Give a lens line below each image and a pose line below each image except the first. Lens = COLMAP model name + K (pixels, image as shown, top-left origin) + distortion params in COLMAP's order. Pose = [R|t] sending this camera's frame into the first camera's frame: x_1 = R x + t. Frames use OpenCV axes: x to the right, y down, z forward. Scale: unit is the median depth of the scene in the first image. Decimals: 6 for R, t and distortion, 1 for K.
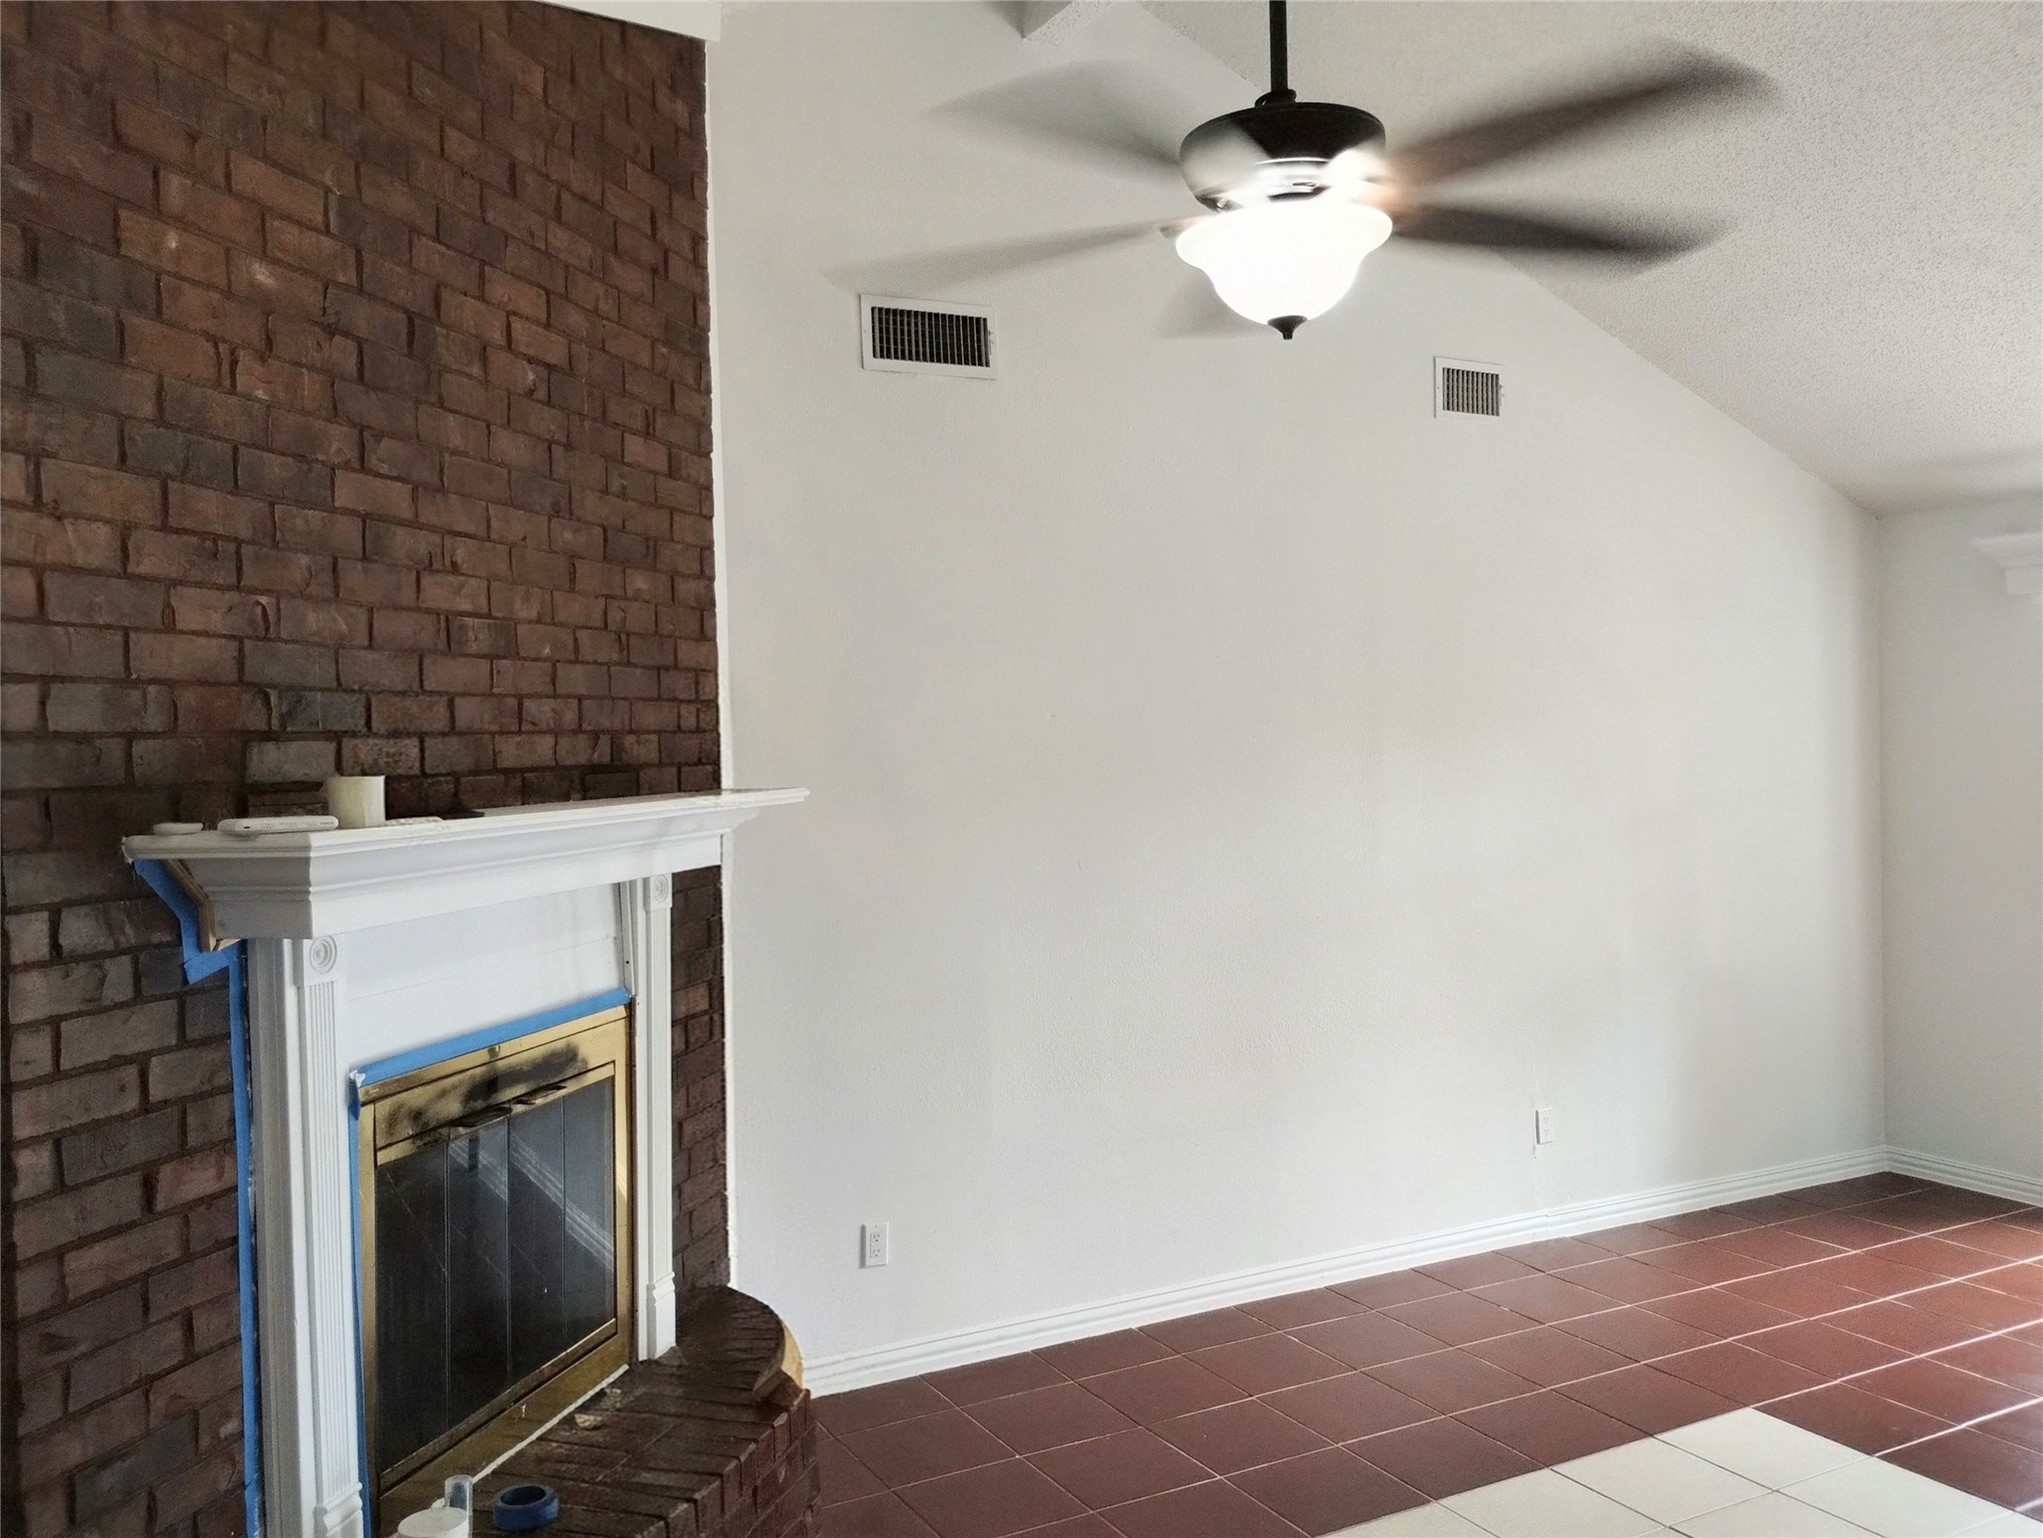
lens RADIAL K [[1710.0, 0, 1025.2], [0, 1710.0, 762.3], [0, 0, 1]] dist [0.032638, -0.003777]
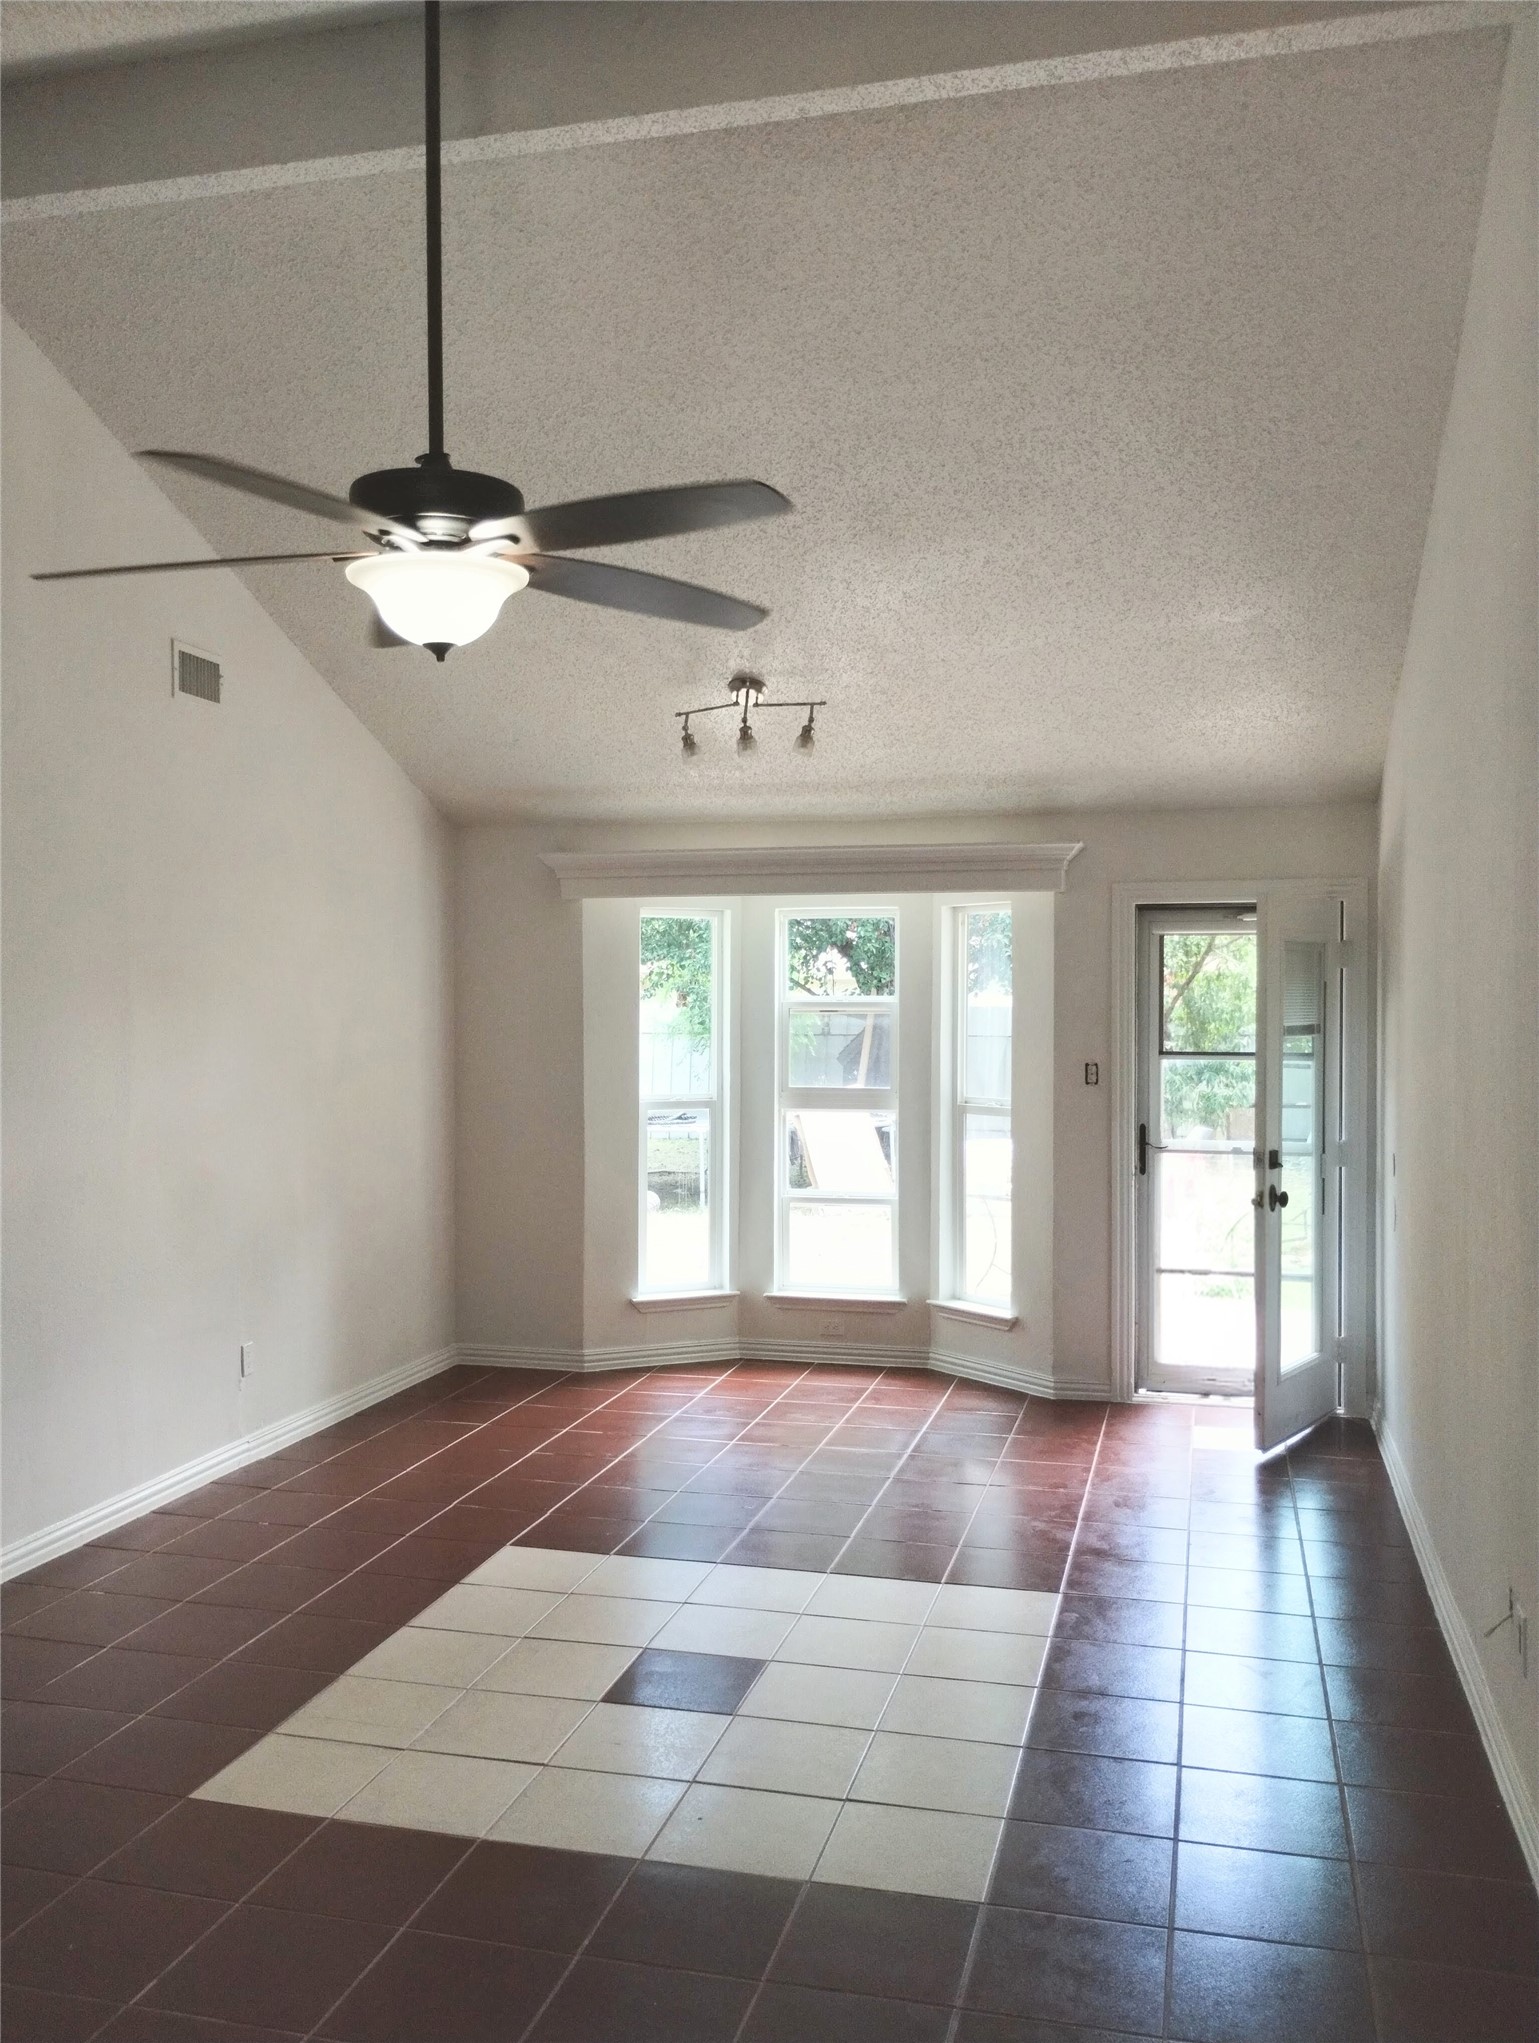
lens RADIAL K [[1710.0, 0, 766.1], [0, 1710.0, 1026.3], [0, 0, 1]] dist [0.032638, -0.003777]
pose [[0.689091, 0.007707, 0.724634, -0.509912], [-0.005040, 0.999970, -0.005842, 0.009548], [-0.724657, 0.000373, 0.689110, 0.020494]]
